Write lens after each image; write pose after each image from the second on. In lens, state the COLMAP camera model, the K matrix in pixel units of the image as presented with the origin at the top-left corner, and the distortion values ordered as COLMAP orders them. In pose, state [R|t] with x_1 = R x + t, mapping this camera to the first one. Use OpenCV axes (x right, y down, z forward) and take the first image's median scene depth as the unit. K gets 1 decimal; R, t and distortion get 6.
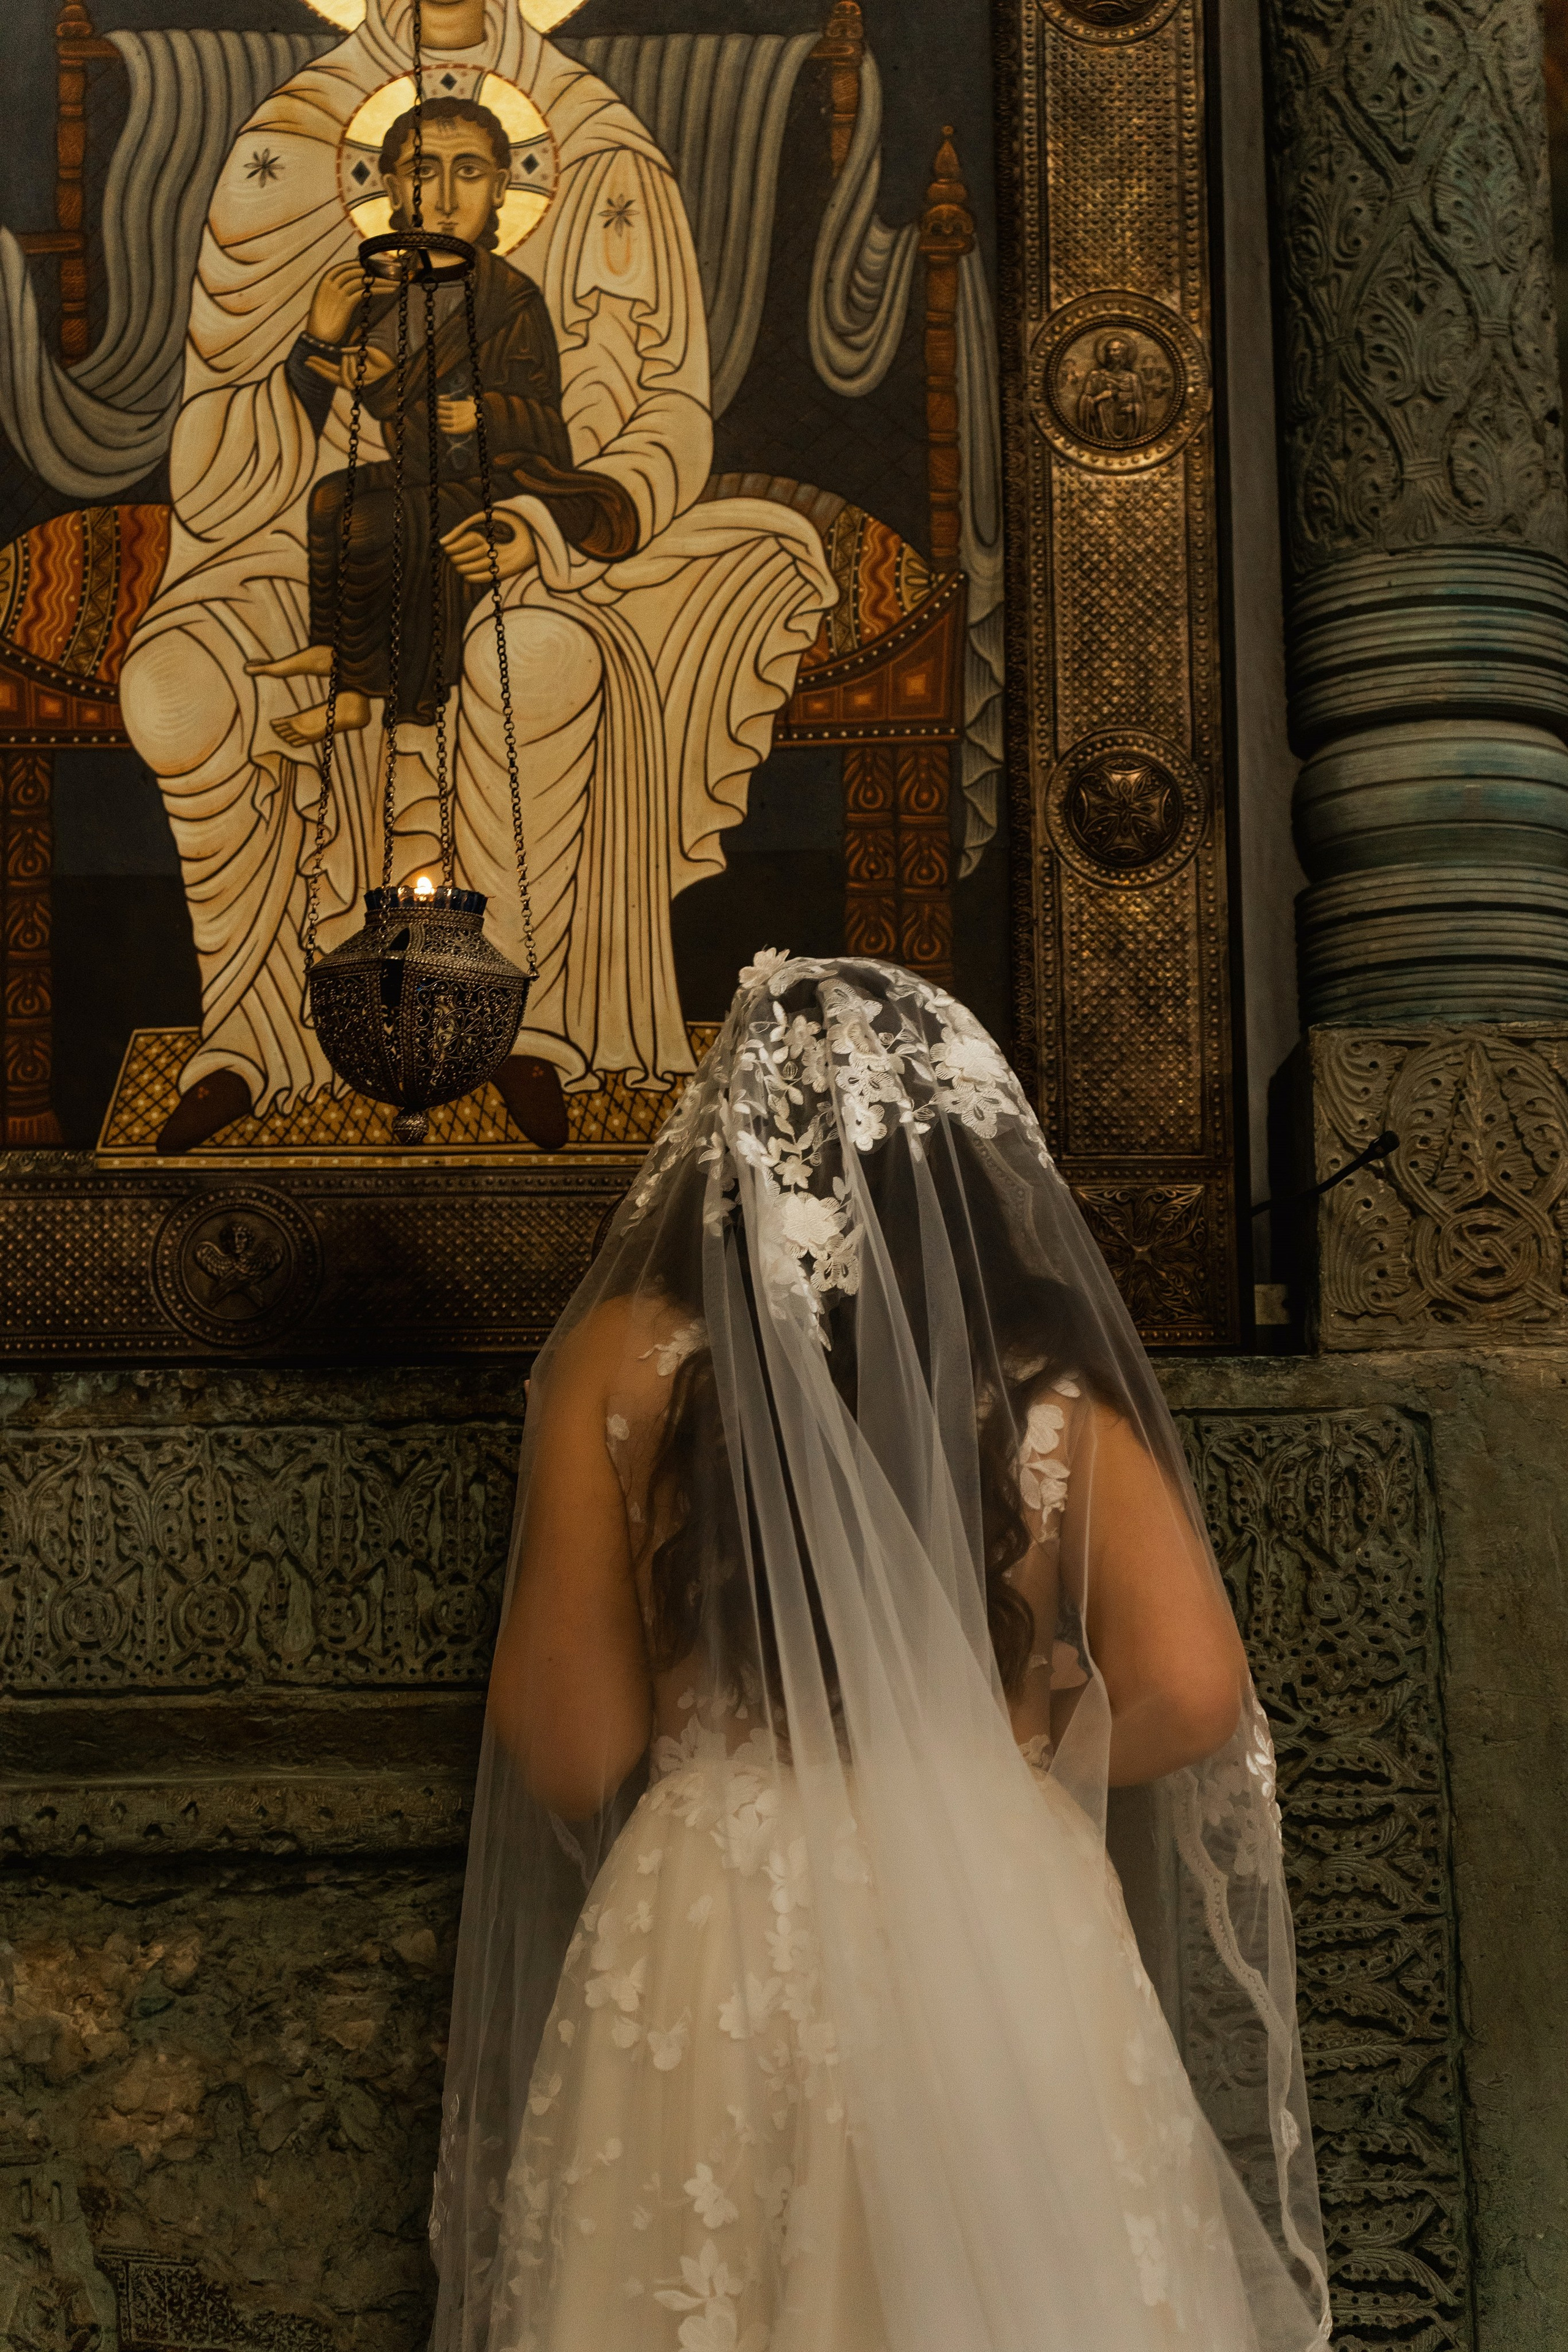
lens RADIAL K [[5174.1, 0, 786.3], [0, 5174.1, 1173.7], [0, 0, 1]] dist [-0.027663, 0.000000]
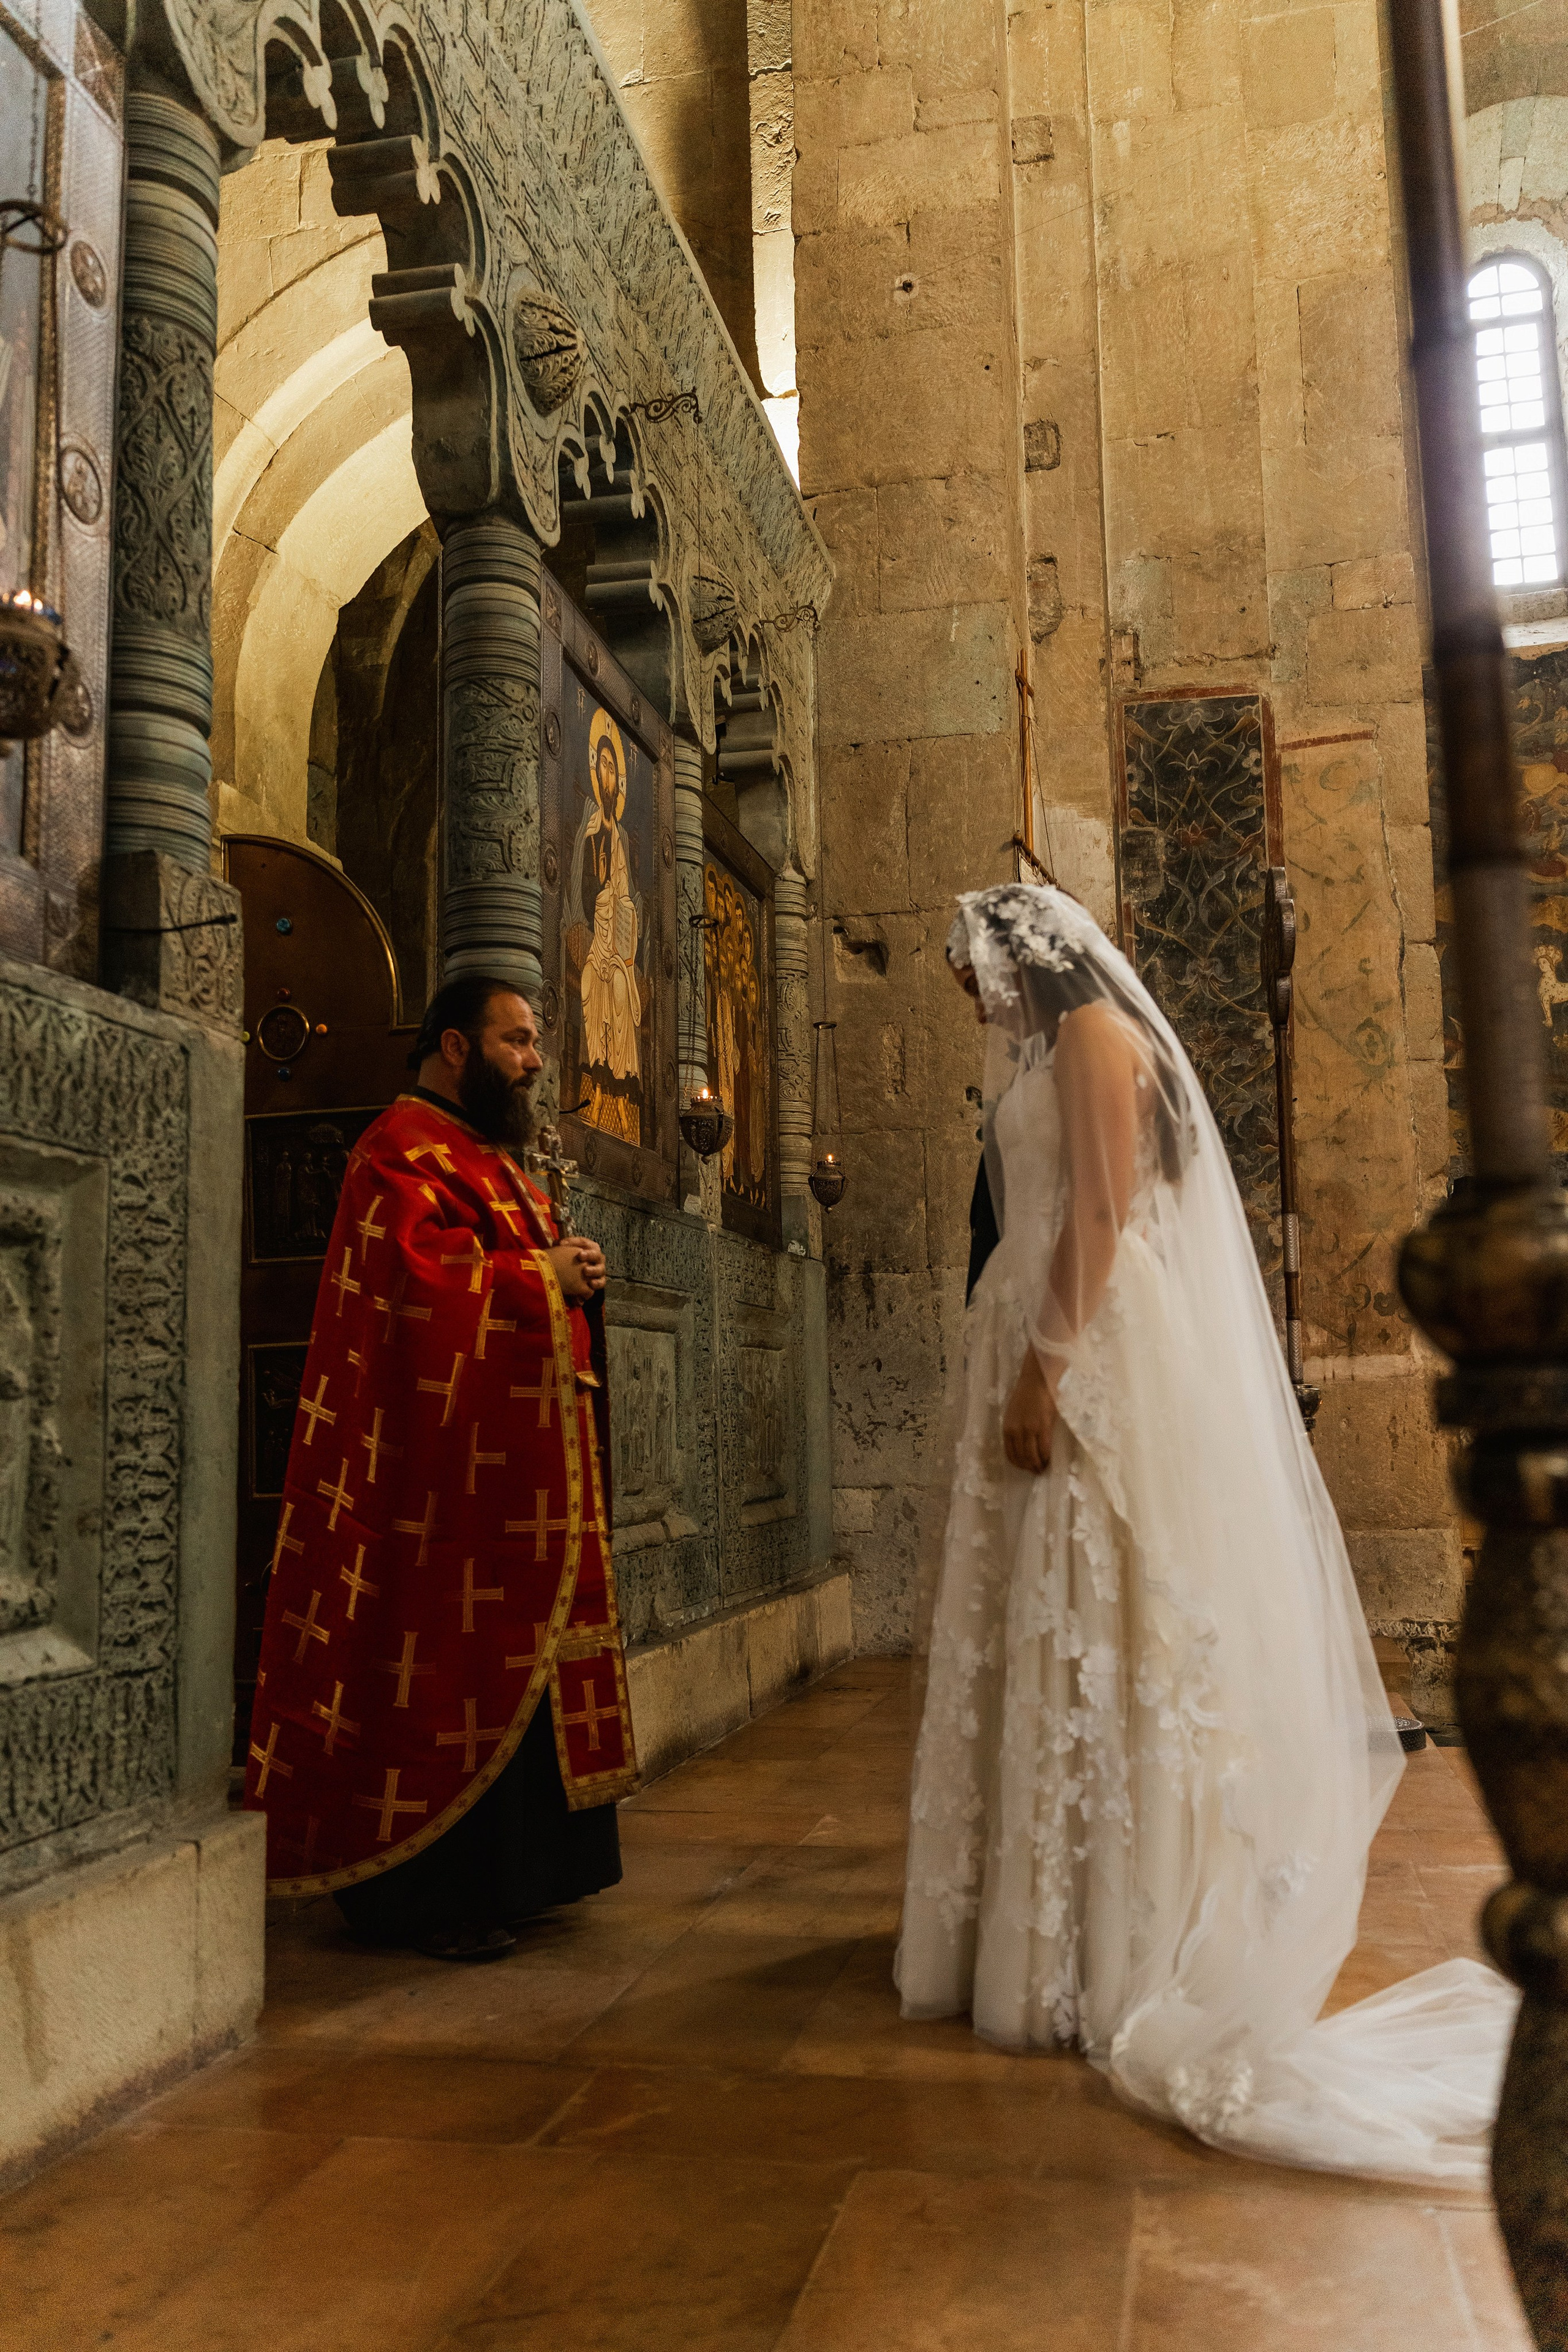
lens RADIAL K [[1874.6, 0, 790.6], [0, 1874.6, 1171.3], [0, 0, 1]] dist [-0.004013, -0.000796]
pose [[0.237805, 0.142404, 0.960817, -0.502565], [-0.132802, 0.984672, -0.113070, 0.139292], [-0.962192, -0.100710, 0.253071, 0.553577]]
